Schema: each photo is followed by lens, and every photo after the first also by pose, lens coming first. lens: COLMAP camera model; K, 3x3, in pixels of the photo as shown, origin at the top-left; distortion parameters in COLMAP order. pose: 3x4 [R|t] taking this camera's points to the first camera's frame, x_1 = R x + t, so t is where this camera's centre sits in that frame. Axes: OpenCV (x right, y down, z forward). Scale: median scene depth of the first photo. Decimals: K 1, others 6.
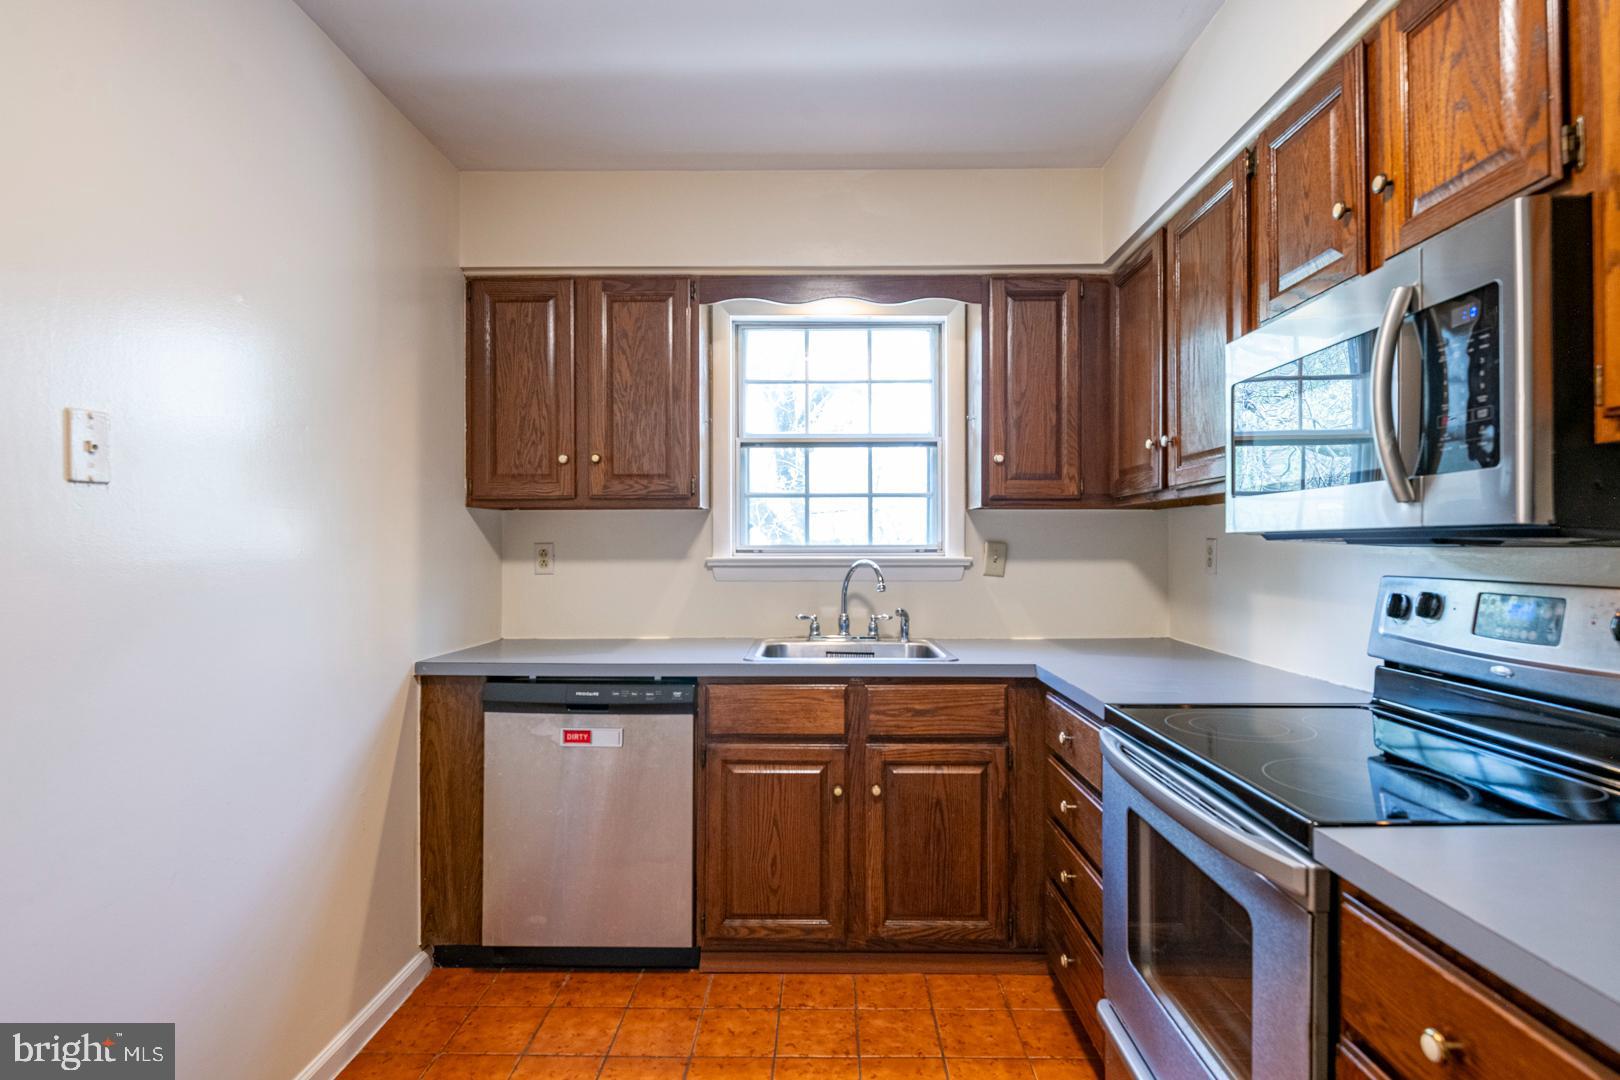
lens RADIAL K [[824.4, 0, 802.2], [0, 824.4, 540.0], [0, 0, 1]] dist [0.006136, -0.001576]
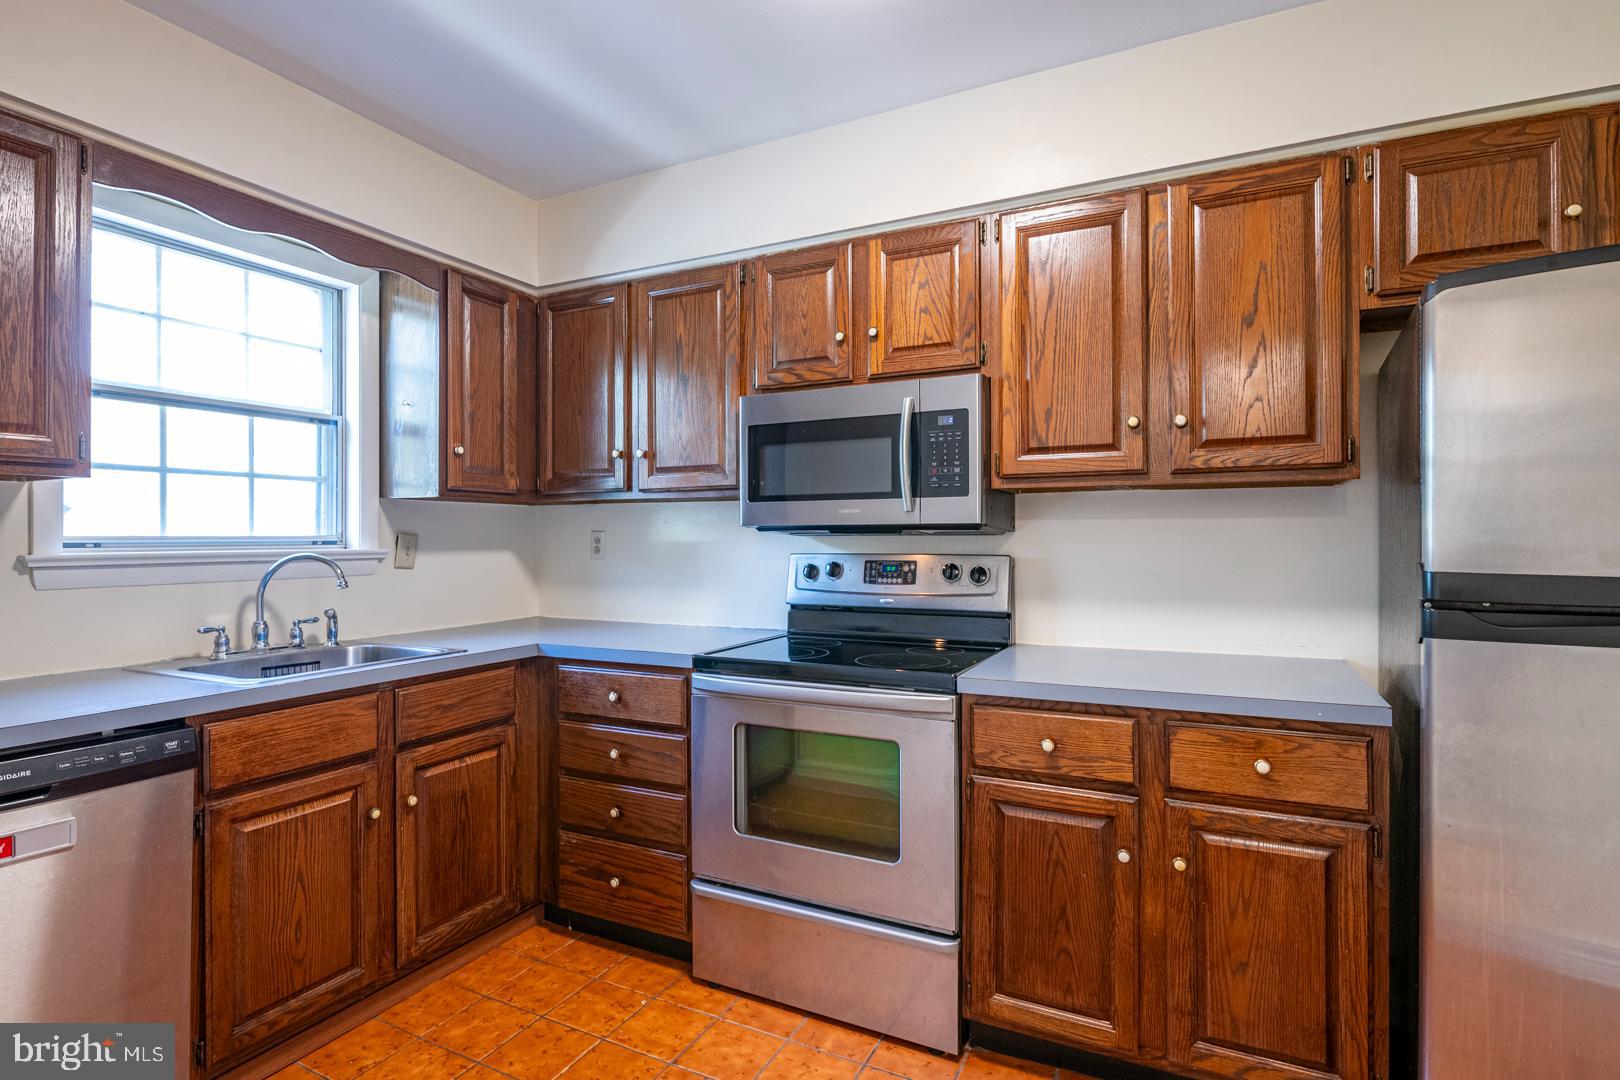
lens RADIAL K [[824.4, 0, 803.1], [0, 824.4, 533.6], [0, 0, 1]] dist [0.006136, -0.001576]
pose [[0.439696, 0.003476, 0.898140, -0.545277], [-0.002310, 0.999994, -0.002739, 0.005943], [-0.898144, -0.000870, 0.439701, 0.197536]]
